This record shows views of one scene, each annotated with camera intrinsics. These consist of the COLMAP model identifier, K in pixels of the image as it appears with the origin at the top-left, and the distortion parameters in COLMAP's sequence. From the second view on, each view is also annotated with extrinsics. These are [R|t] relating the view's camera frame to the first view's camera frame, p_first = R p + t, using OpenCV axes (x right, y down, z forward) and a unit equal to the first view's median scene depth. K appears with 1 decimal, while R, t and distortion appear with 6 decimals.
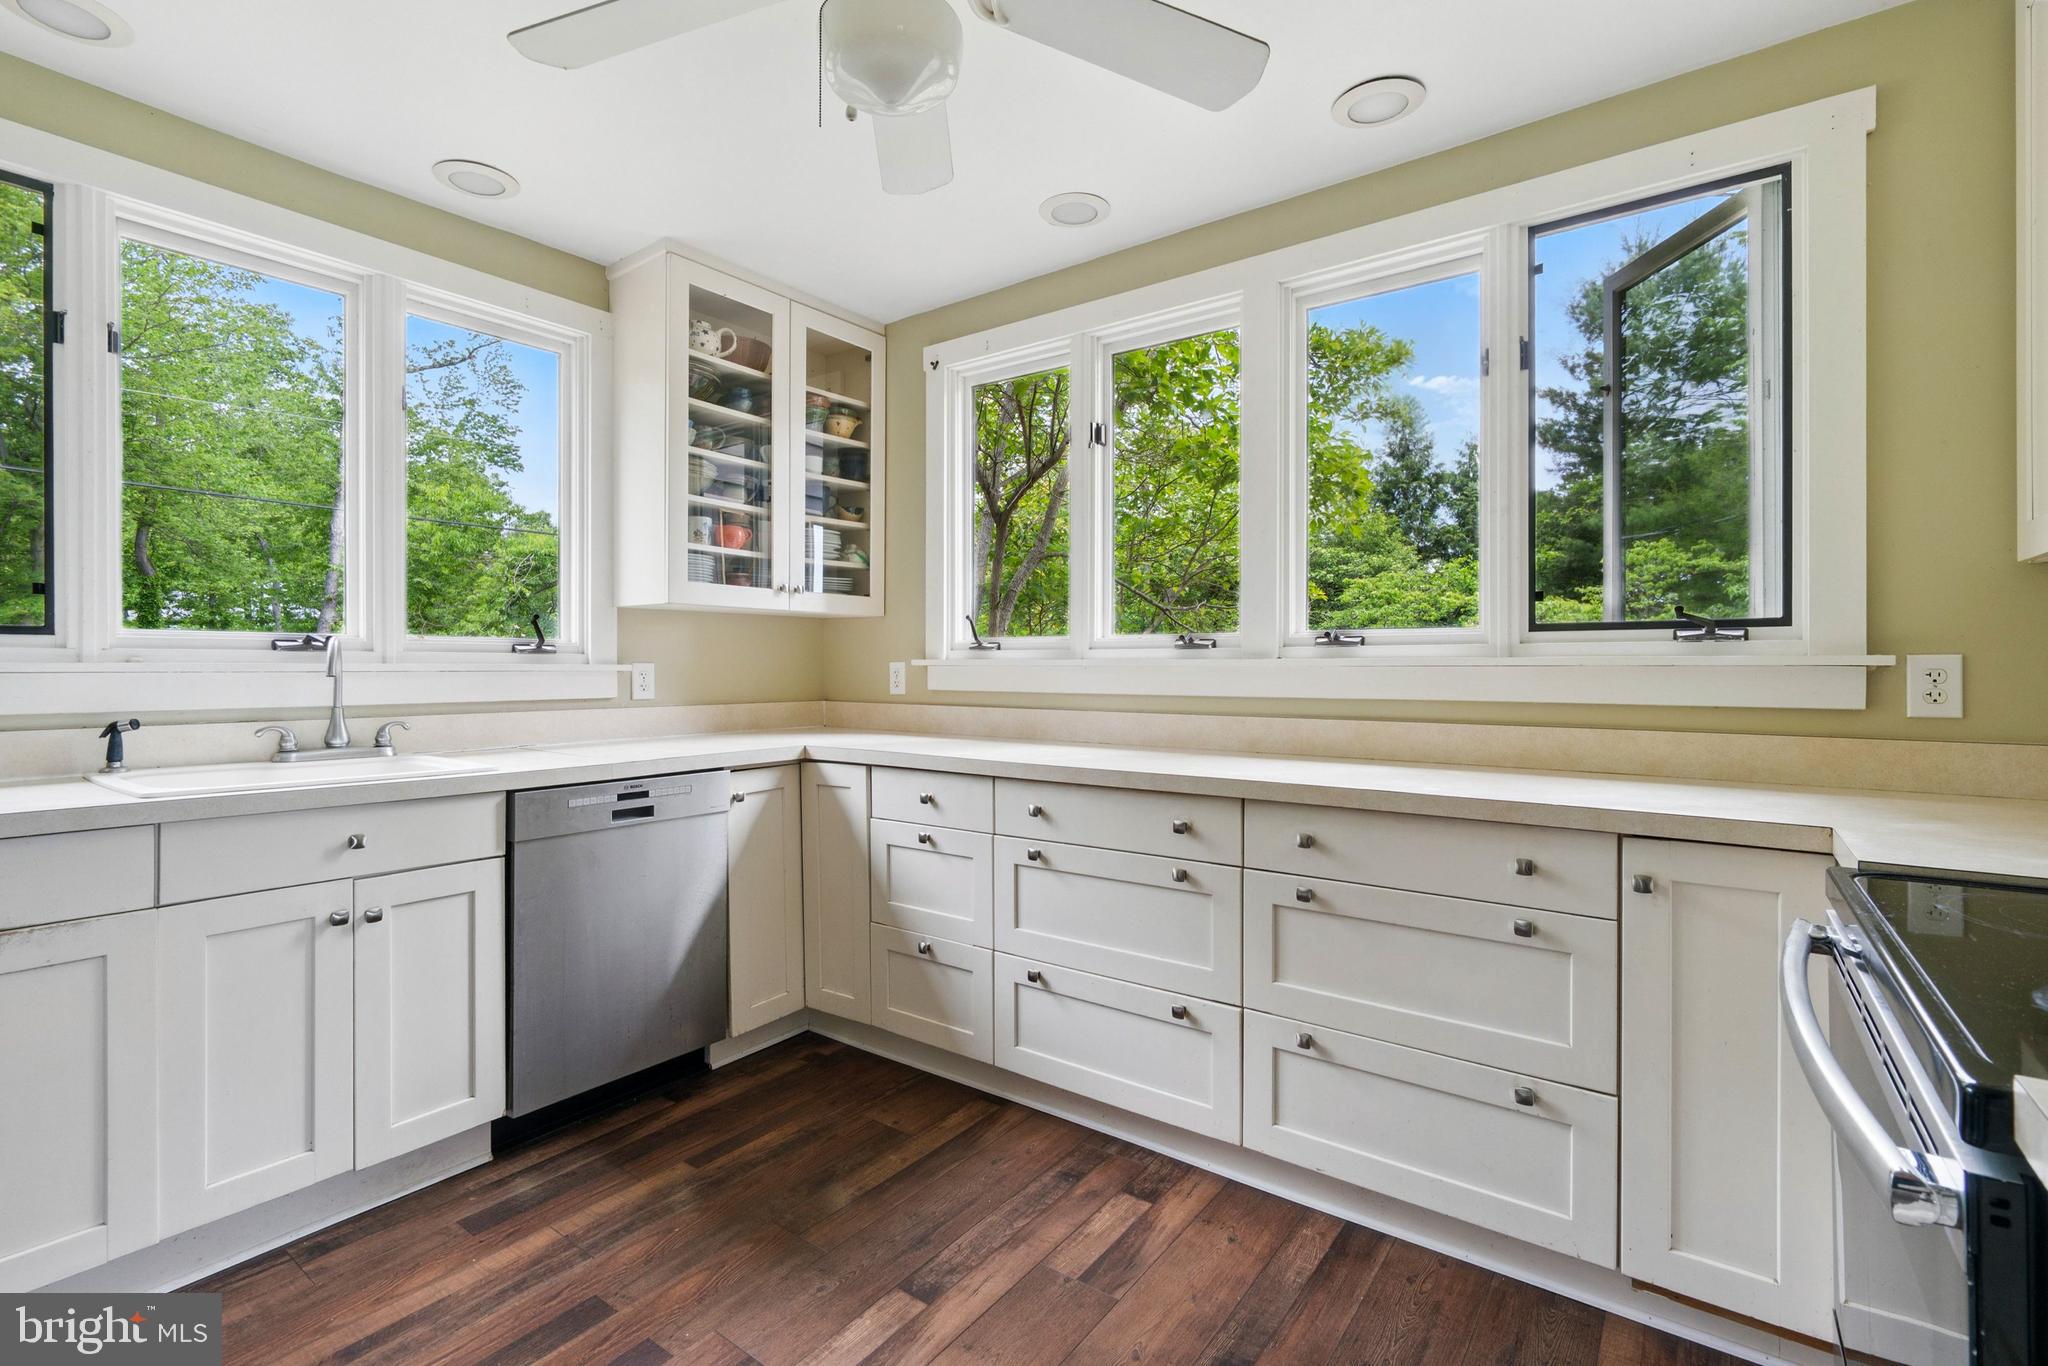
lens RADIAL K [[935.6, 0, 1014.0], [0, 935.6, 678.7], [0, 0, 1]] dist [-0.001897, -0.000266]
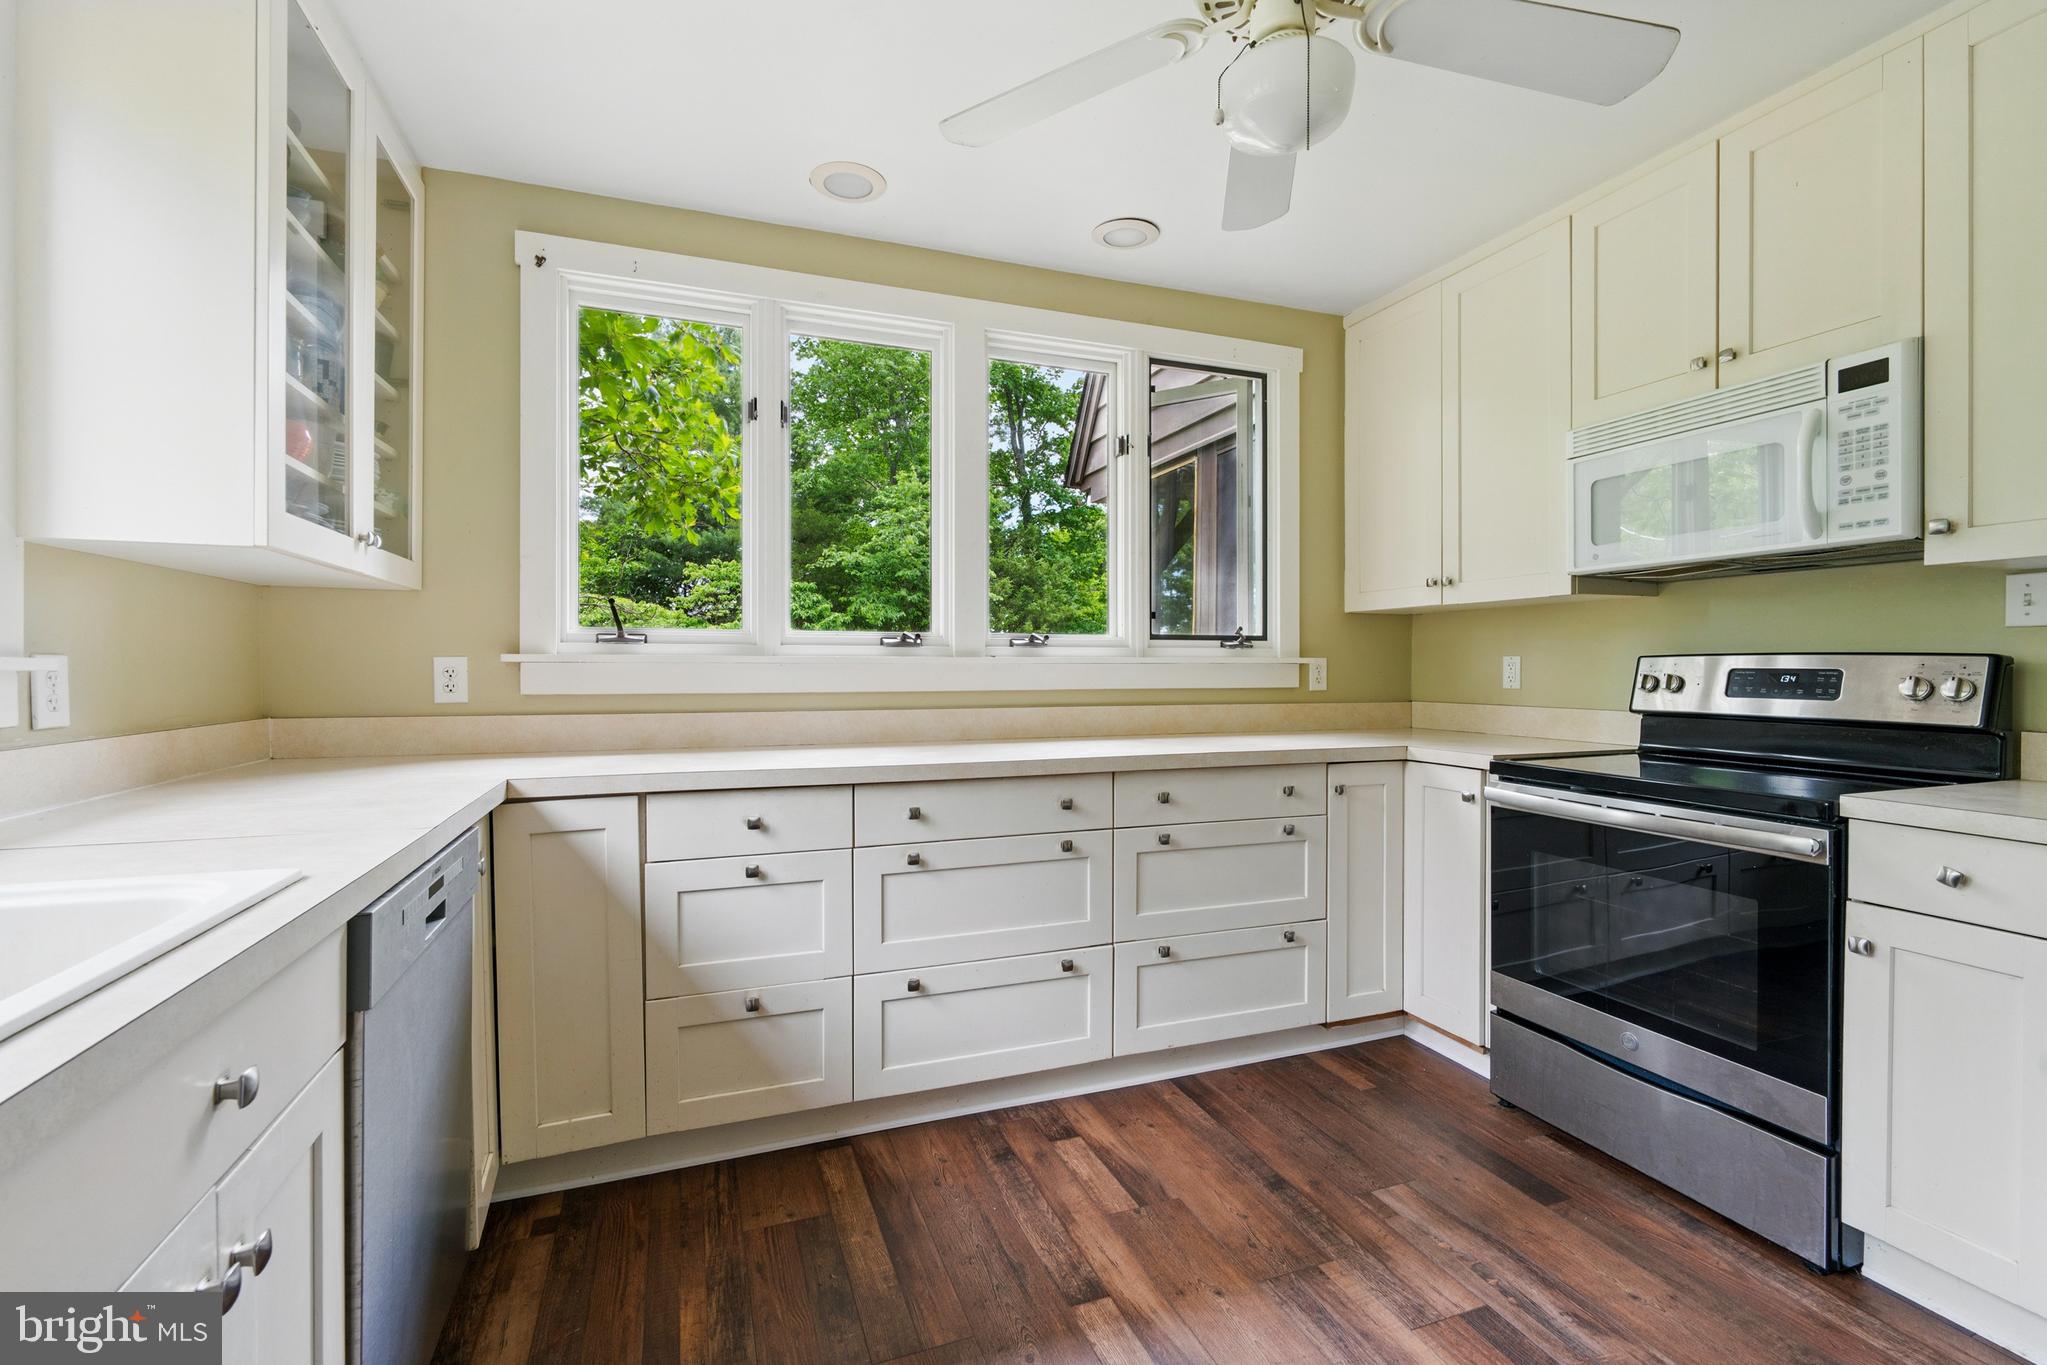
lens RADIAL K [[897.8, 0, 1023.5], [0, 897.8, 682.5], [0, 0, 1]] dist [-0.003514, -0.000419]
pose [[0.533589, -0.015649, 0.845599, -0.751932], [0.011130, 0.999872, 0.011480, -0.002642], [-0.845670, 0.003285, 0.533695, 0.445573]]
